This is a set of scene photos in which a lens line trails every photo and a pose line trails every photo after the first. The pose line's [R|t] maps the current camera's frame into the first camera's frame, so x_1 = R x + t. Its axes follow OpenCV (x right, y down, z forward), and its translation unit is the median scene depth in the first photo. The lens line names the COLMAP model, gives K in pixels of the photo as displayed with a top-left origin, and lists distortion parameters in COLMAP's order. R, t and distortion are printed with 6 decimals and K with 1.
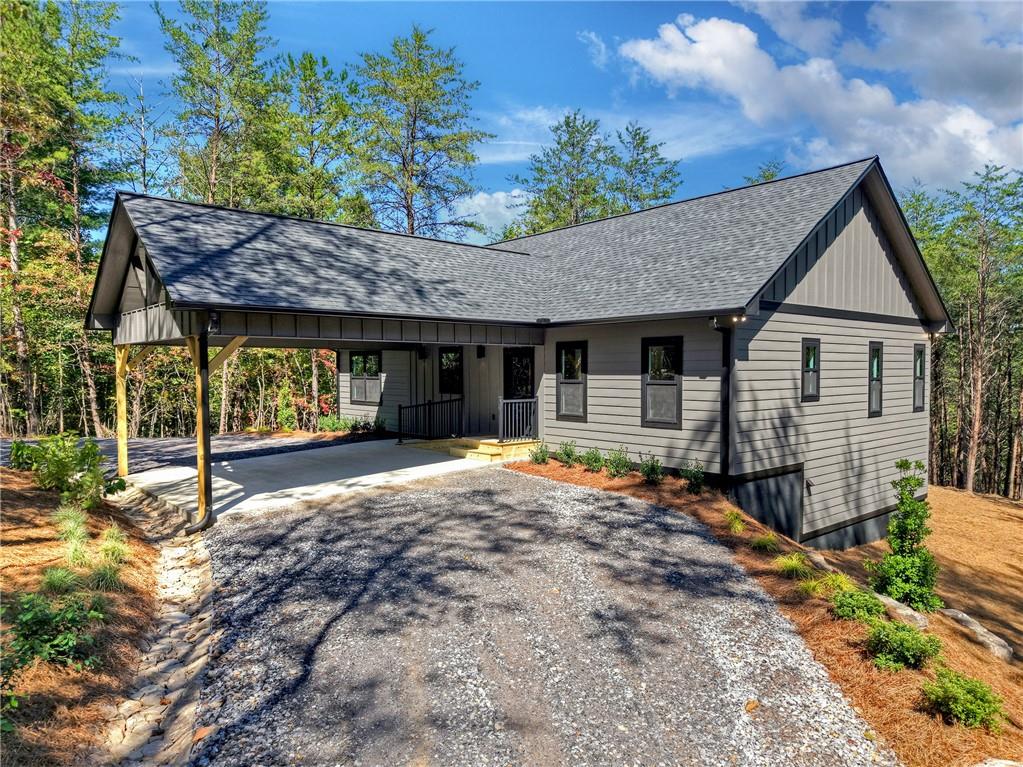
lens RADIAL K [[684.9, 0, 511.5], [0, 684.9, 383.5], [0, 0, 1]] dist [0.002983, -0.003960]
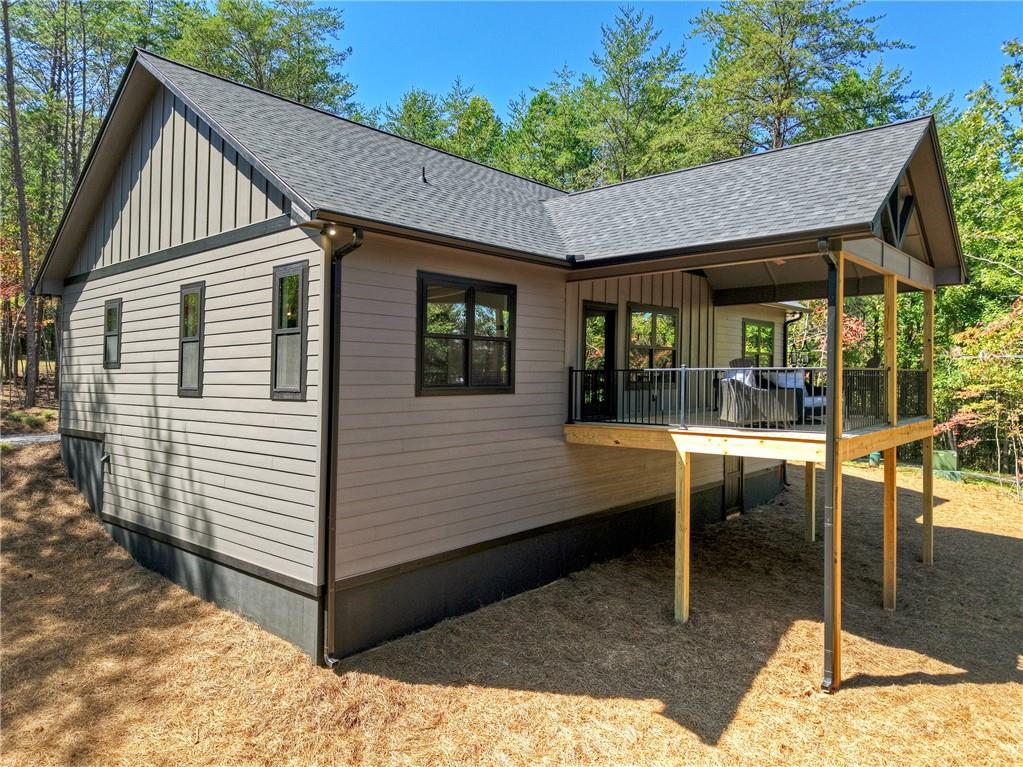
lens RADIAL K [[684.9, 0, 511.5], [0, 684.9, 383.5], [0, 0, 1]] dist [0.002983, -0.003960]
pose [[0.151343, 0.020342, -0.988272, 1.358738], [-0.011199, 0.999759, 0.018863, 0.021609], [0.988418, 0.008213, 0.151535, 1.326105]]
